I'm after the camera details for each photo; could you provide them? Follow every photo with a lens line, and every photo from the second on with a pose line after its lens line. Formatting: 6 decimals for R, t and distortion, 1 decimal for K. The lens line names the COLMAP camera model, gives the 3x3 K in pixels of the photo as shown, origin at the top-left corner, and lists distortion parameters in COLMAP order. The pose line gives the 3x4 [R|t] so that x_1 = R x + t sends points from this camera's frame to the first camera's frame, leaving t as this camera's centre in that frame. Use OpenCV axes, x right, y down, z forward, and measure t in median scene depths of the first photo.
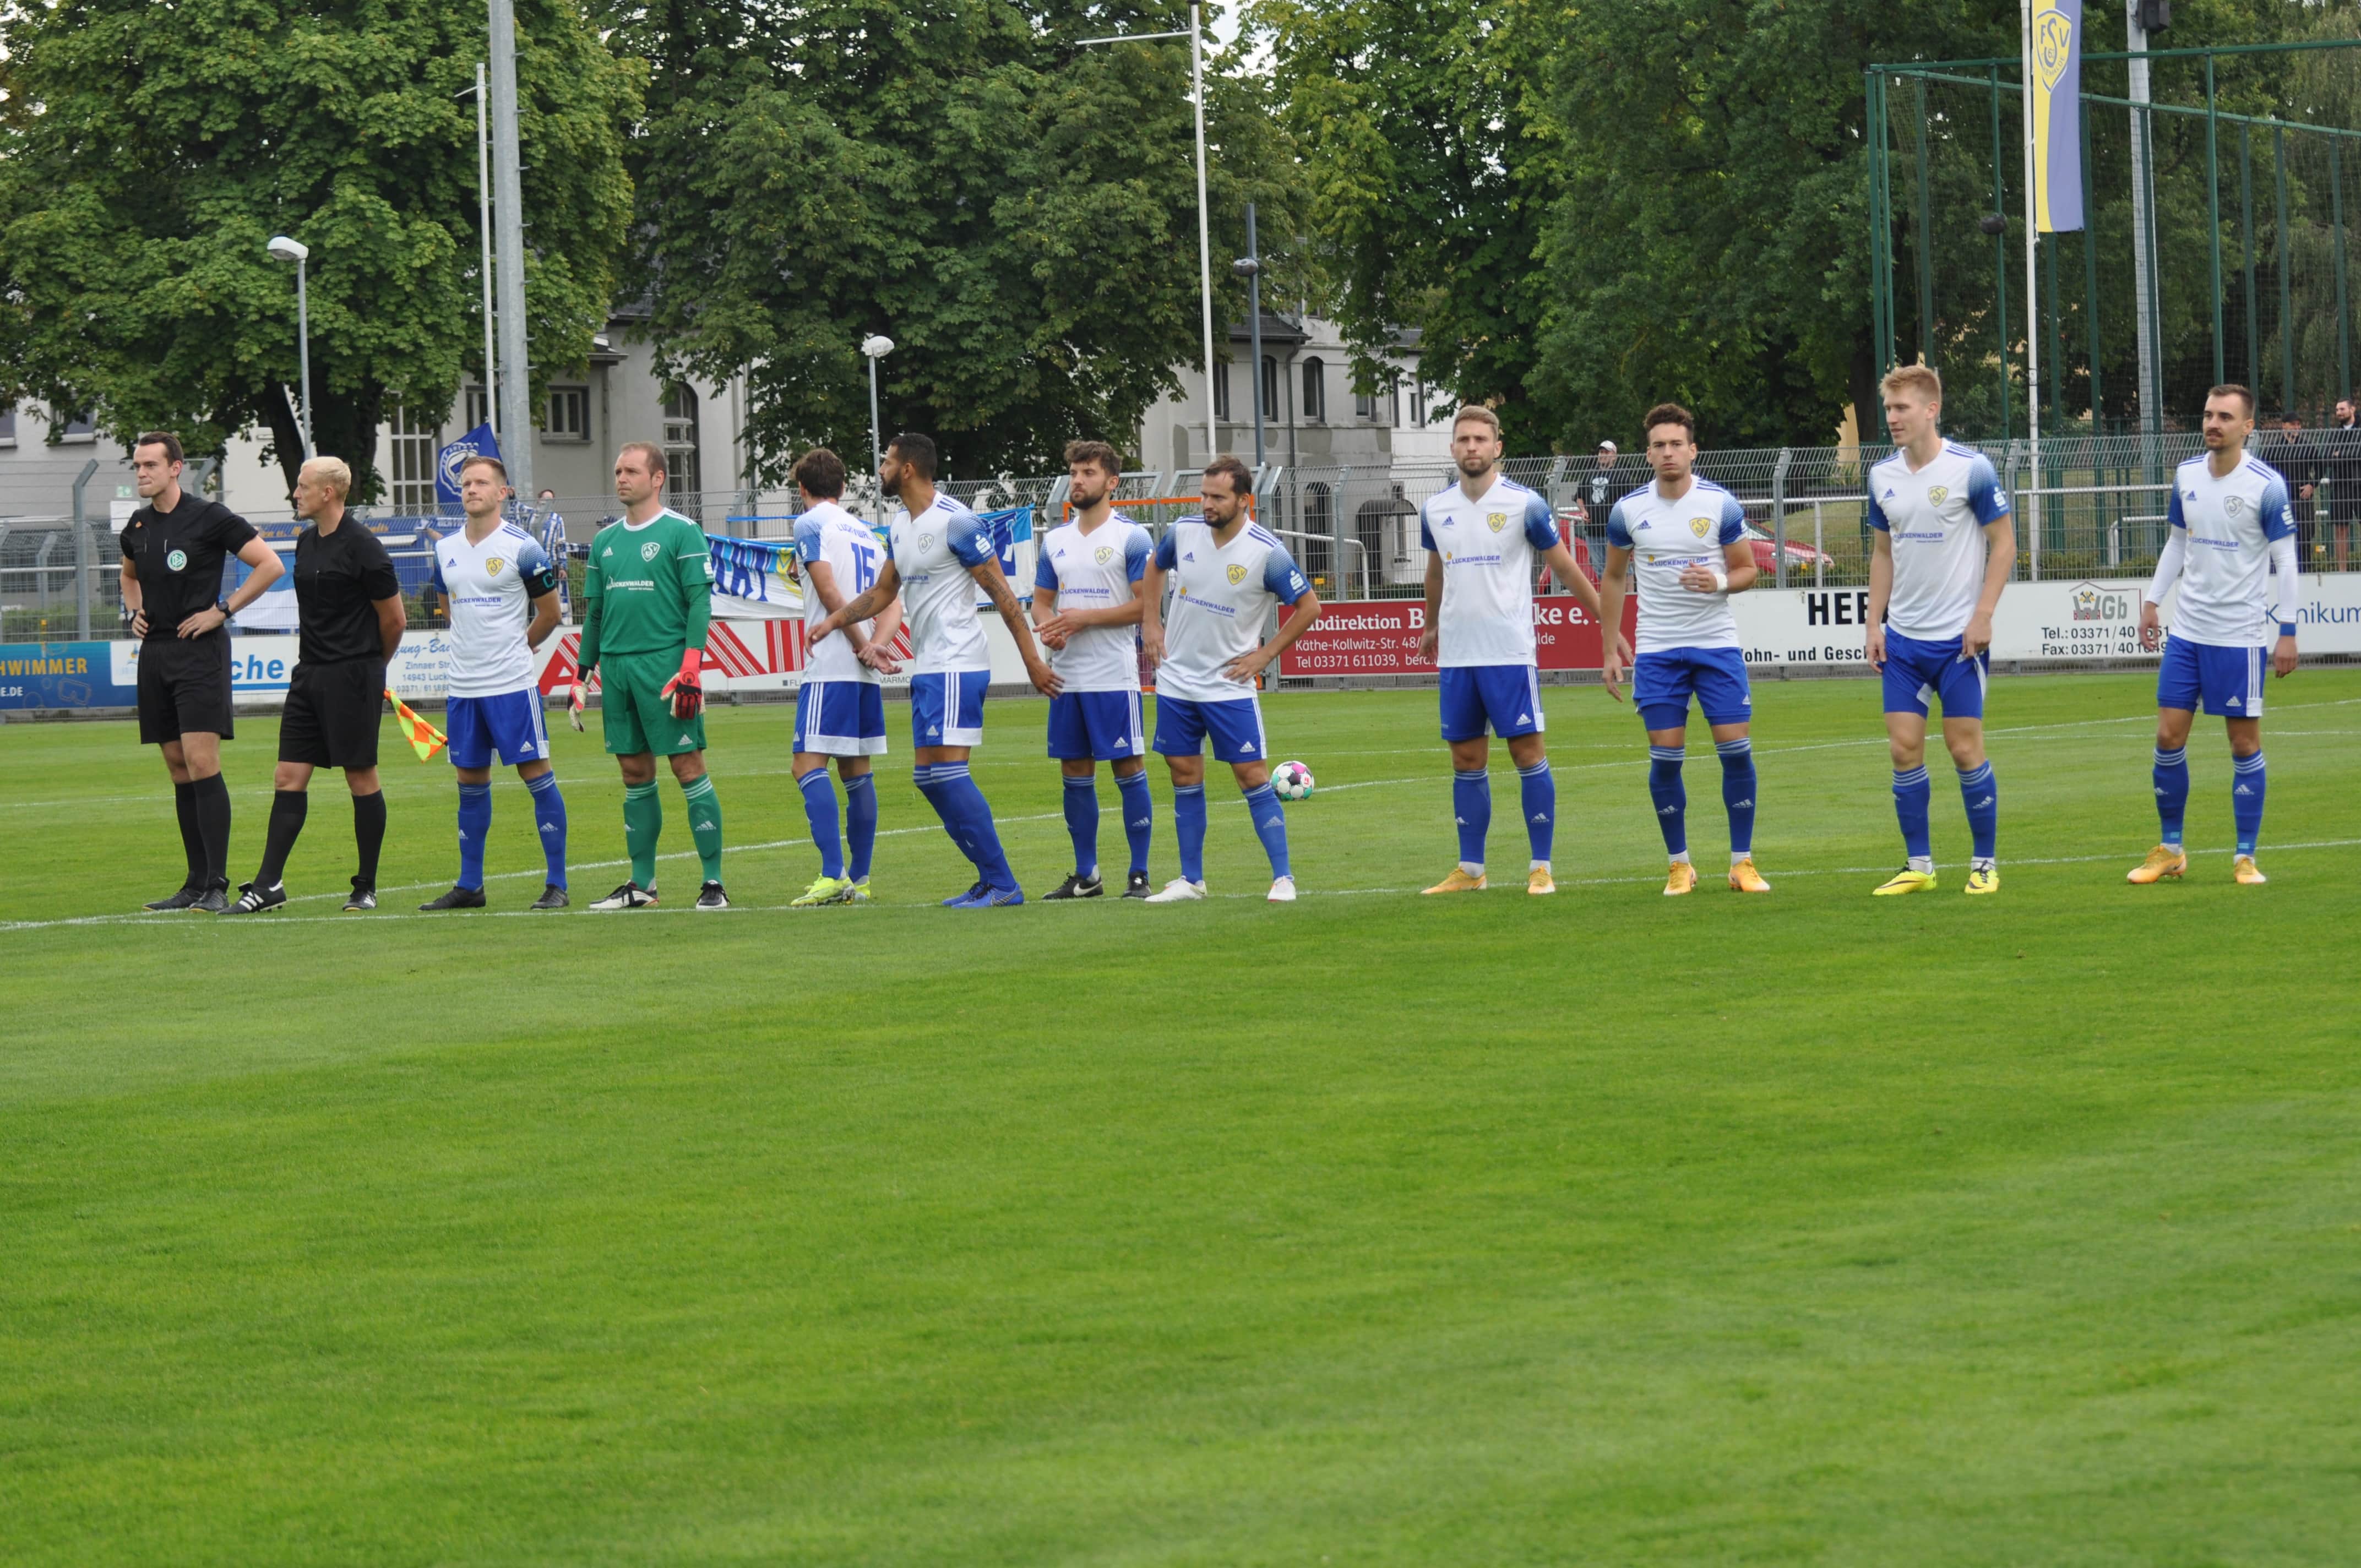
lens RADIAL K [[7081.3, 0, 1180.5], [0, 7081.3, 784.0], [0, 0, 1]] dist [-0.361228, 1.391292]
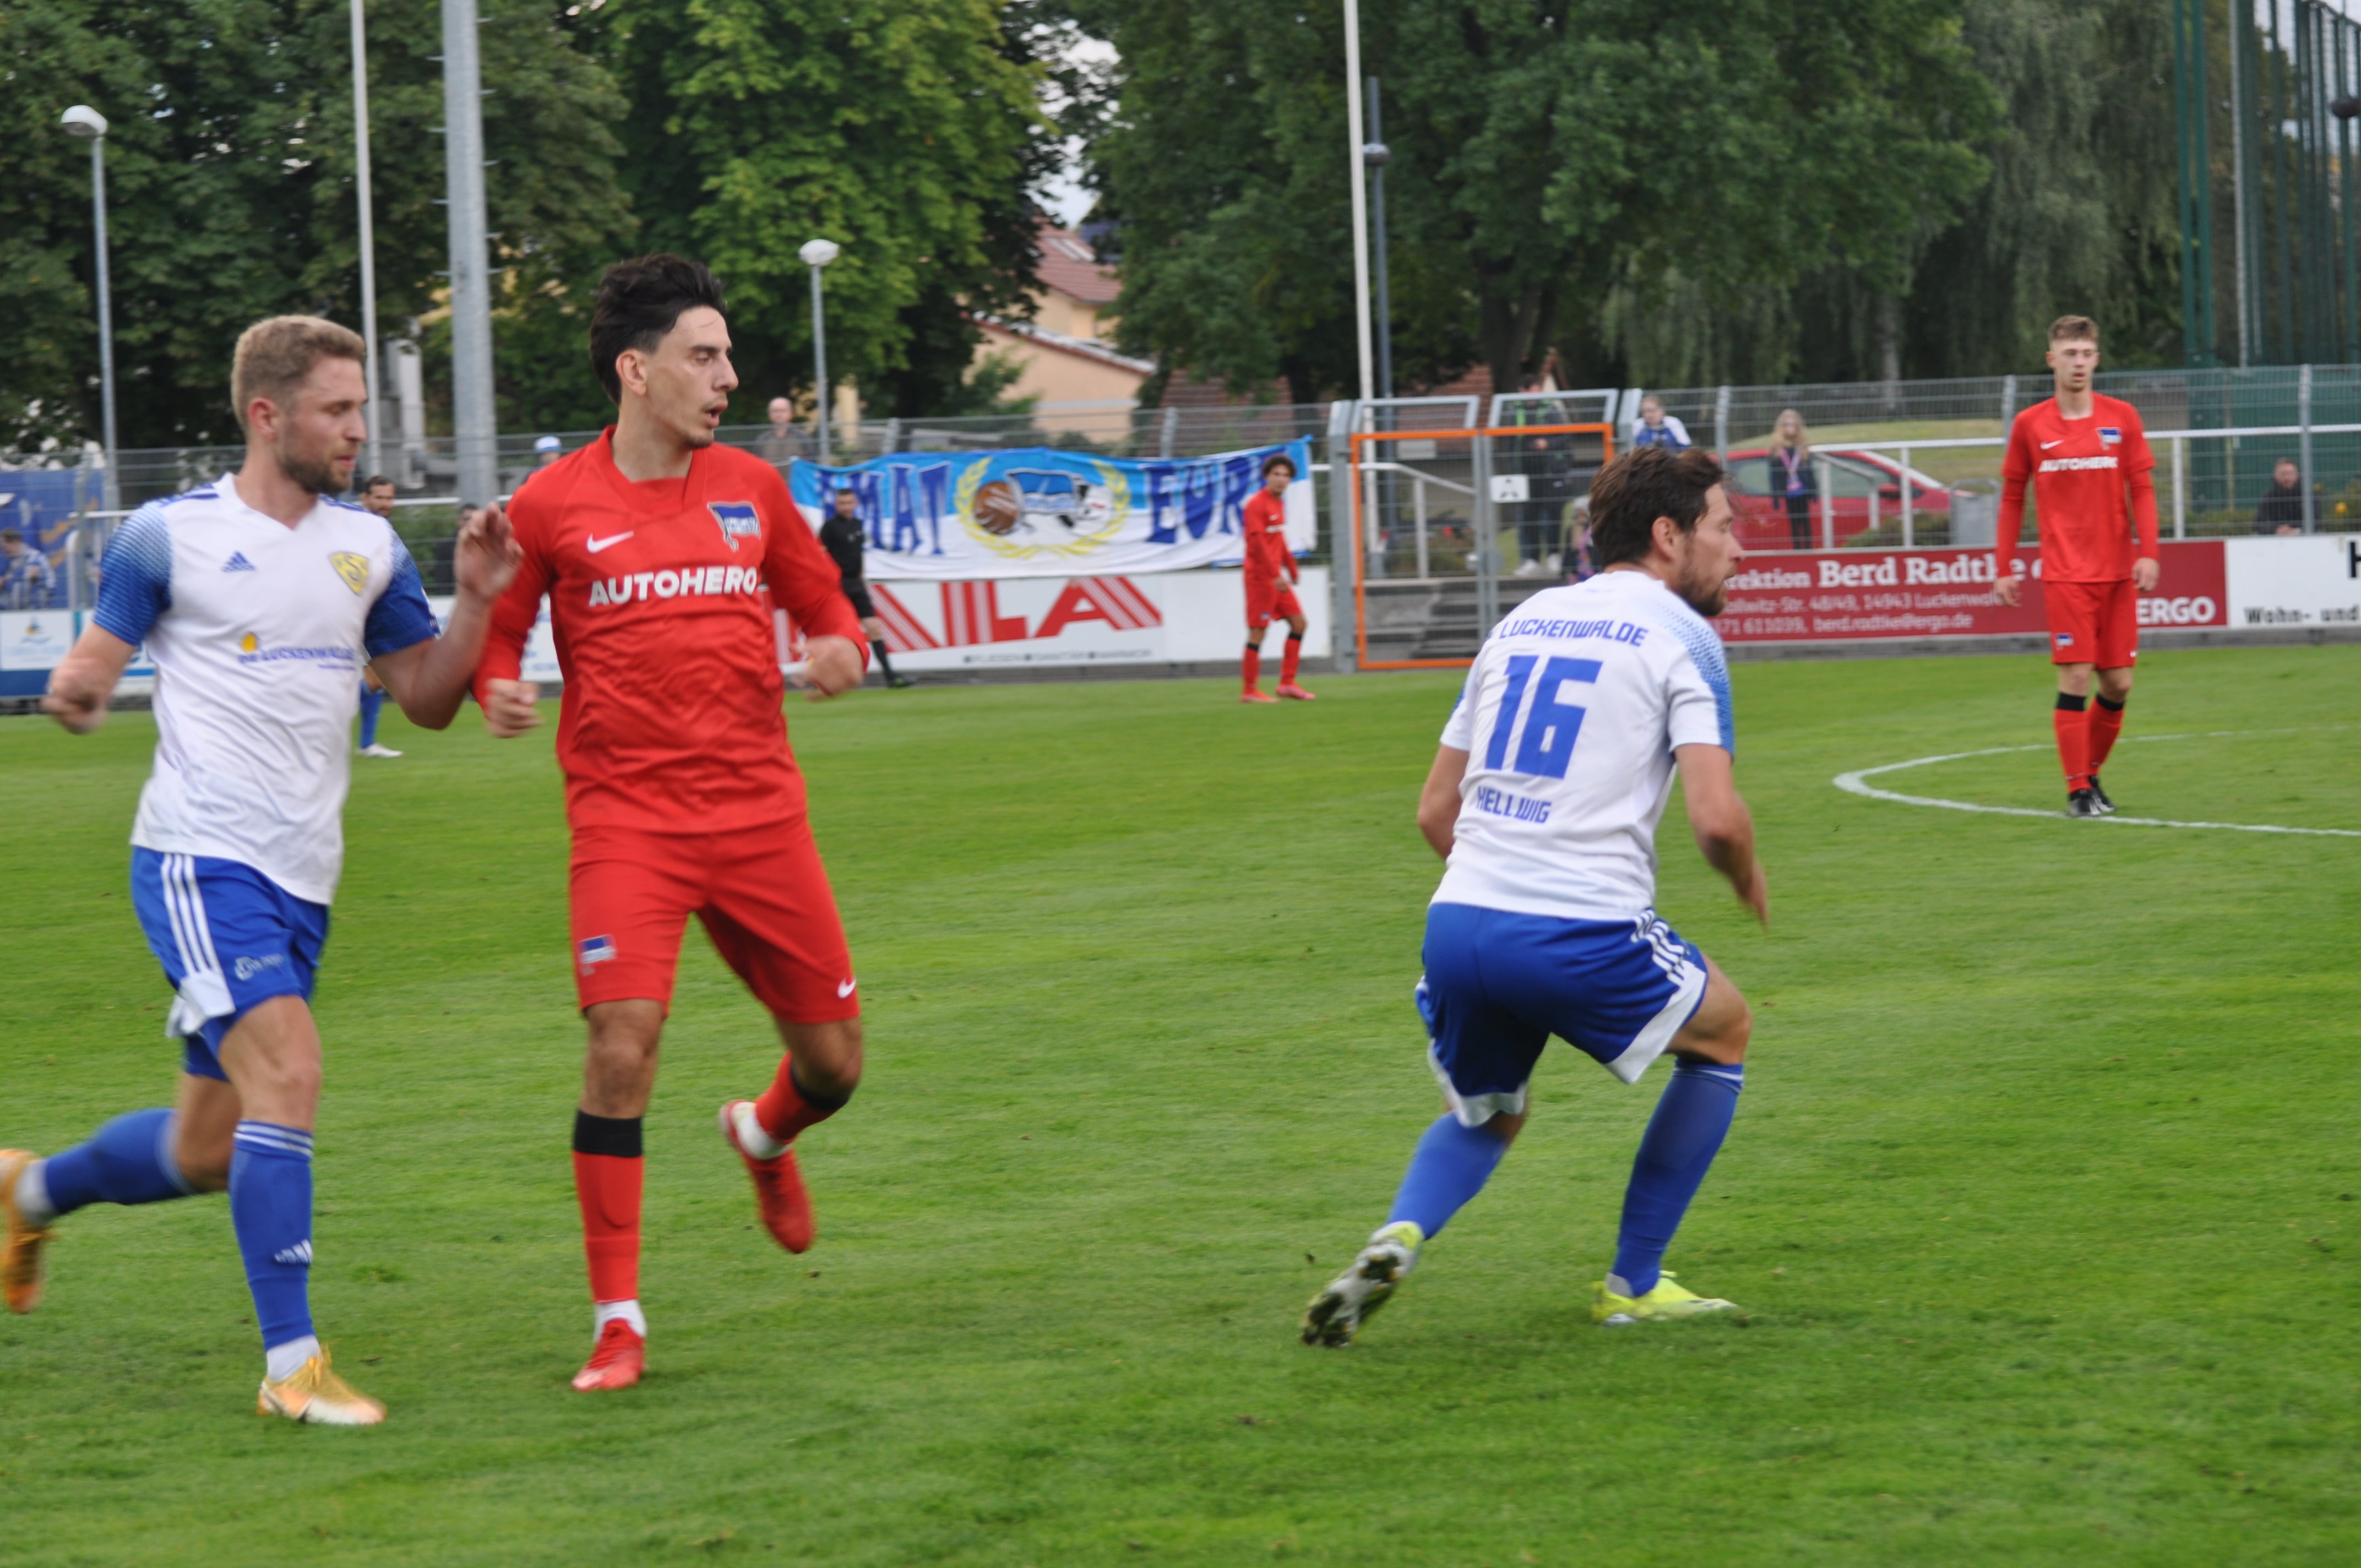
lens RADIAL K [[8193.7, 0, 1180.5], [0, 8193.7, 784.0], [0, 0, 1]] dist [-0.005354, -0.178989]
pose [[0.976964, -0.007070, 0.213288, -0.143749], [0.008620, 0.999943, -0.006338, 0.003734], [-0.213231, 0.008031, 0.976969, 0.052564]]
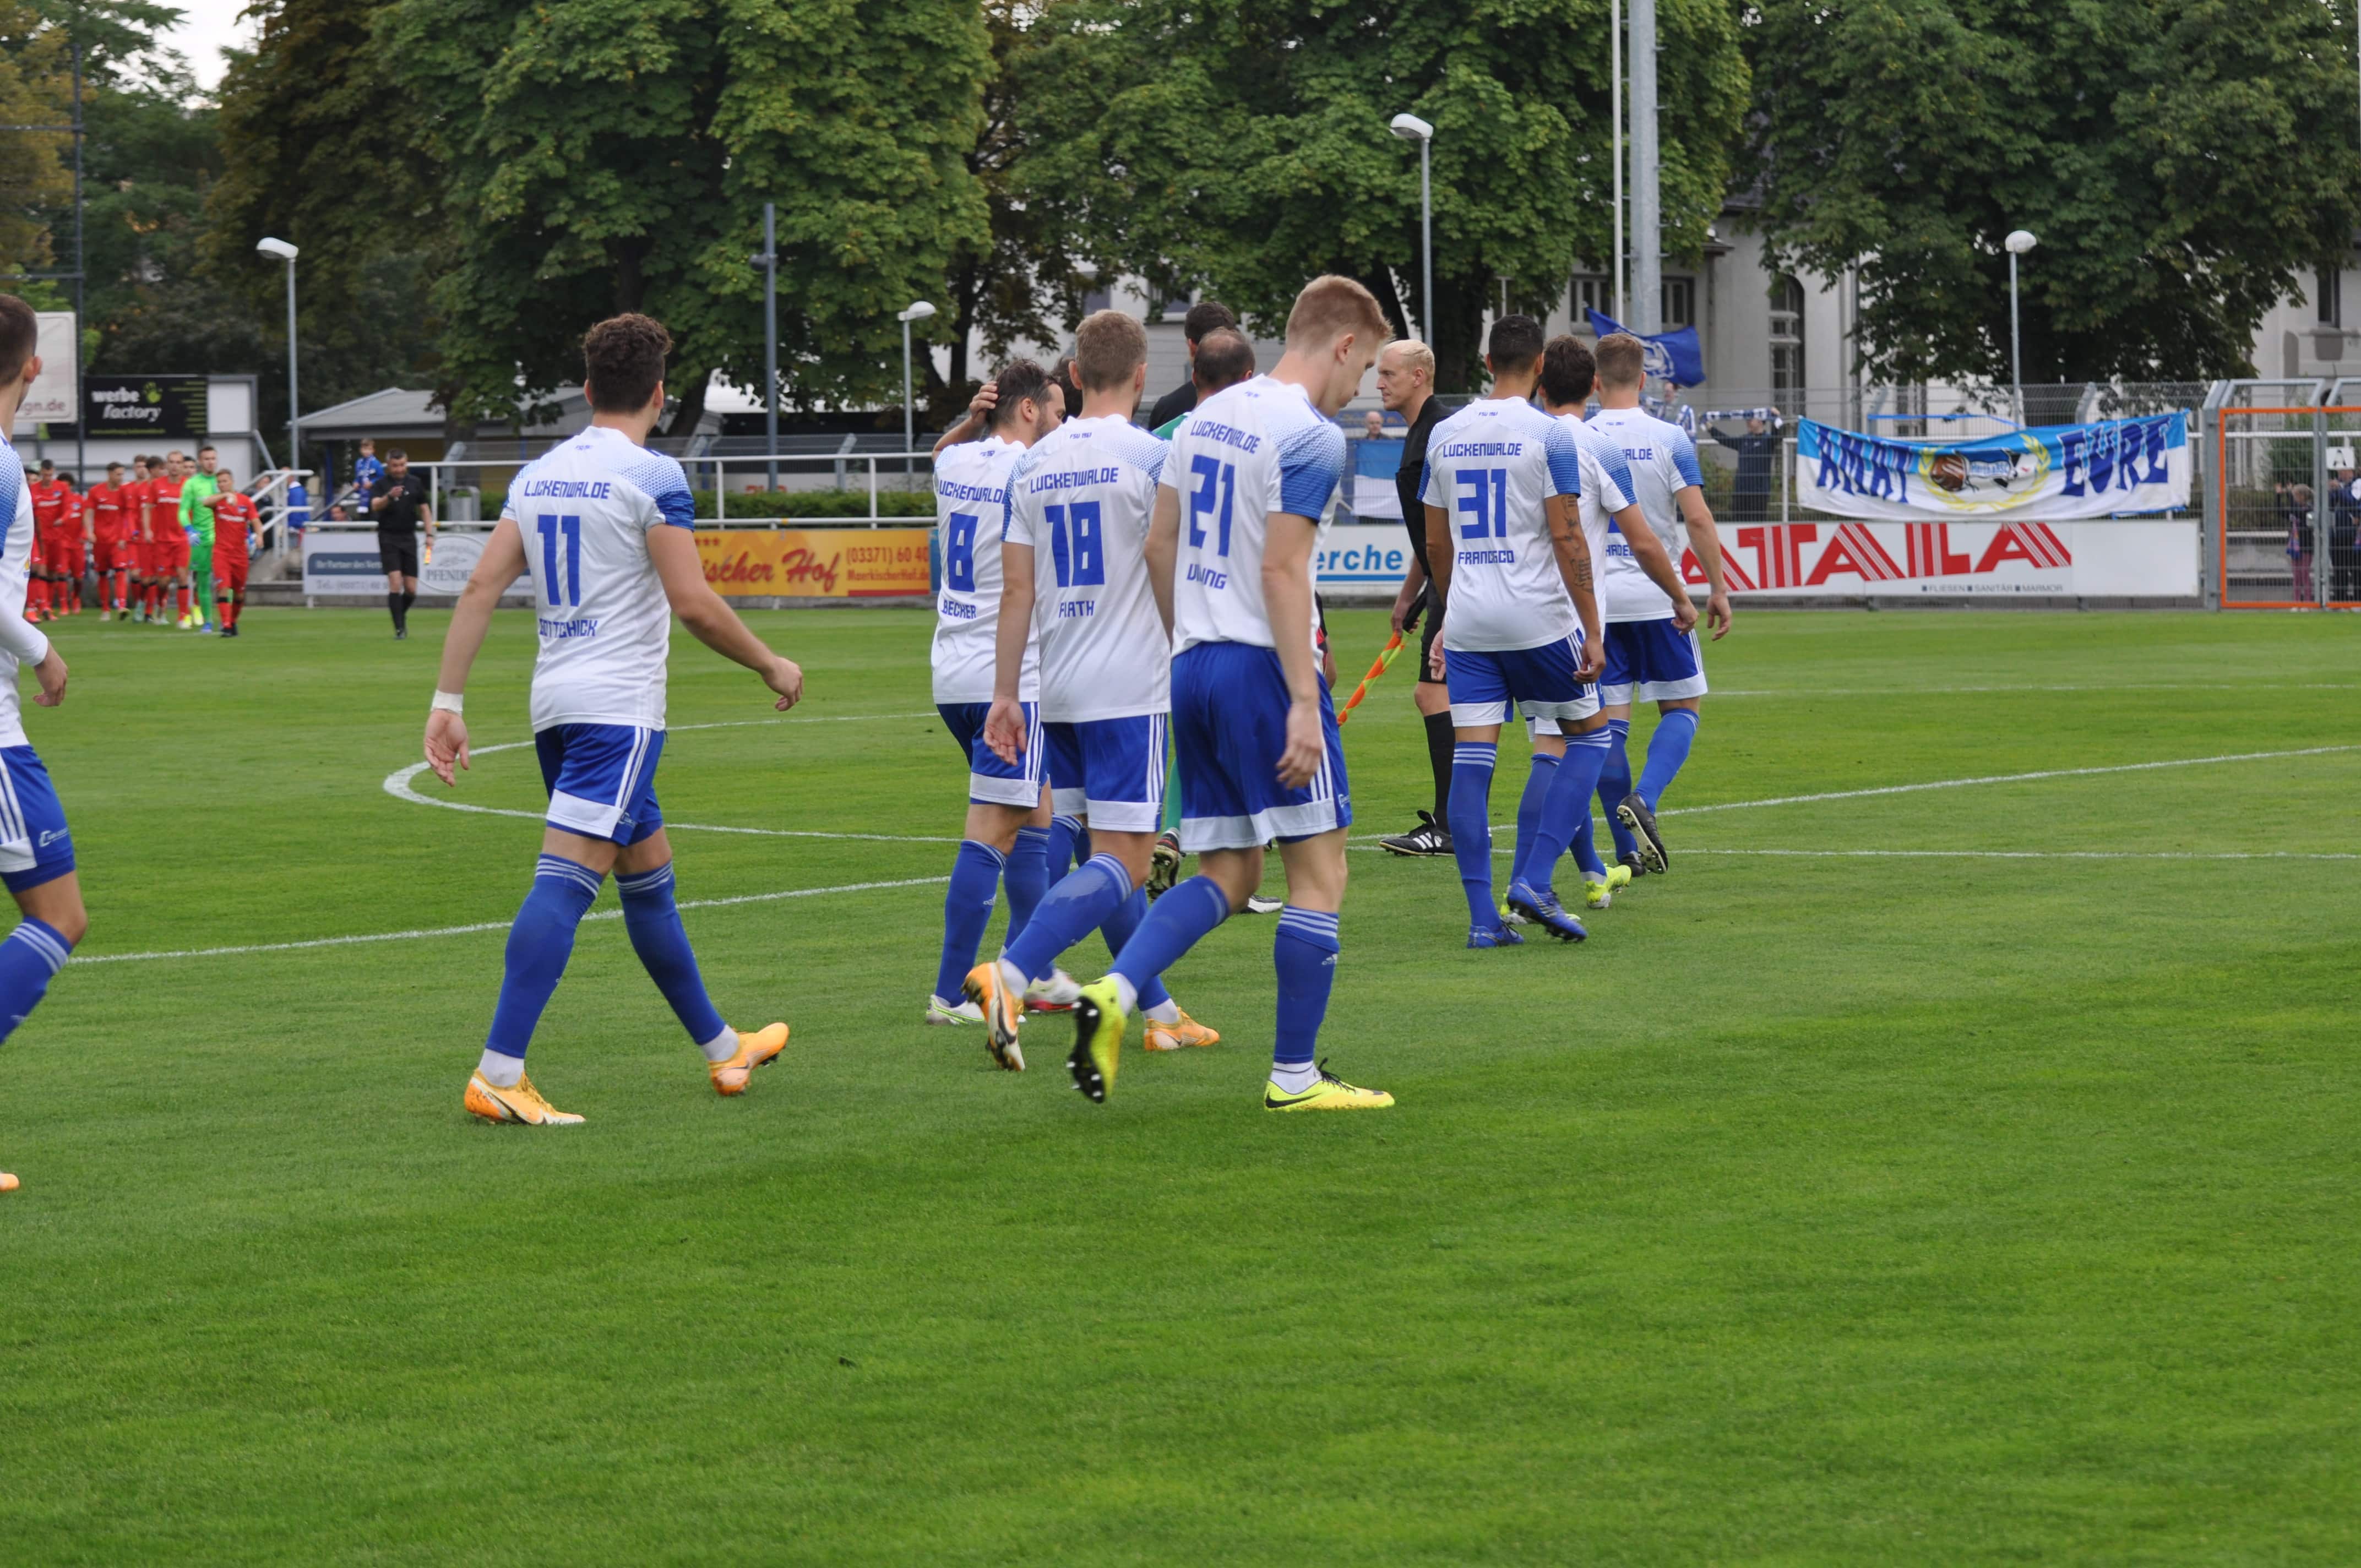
lens RADIAL K [[7105.8, 0, 1180.5], [0, 7105.8, 784.0], [0, 0, 1]] dist [-0.245102, -0.735689]
pose [[0.988442, 0.028544, -0.148891, -0.007225], [-0.026343, 0.999513, 0.016729, -0.000703], [0.149296, -0.012613, 0.988712, 0.018829]]
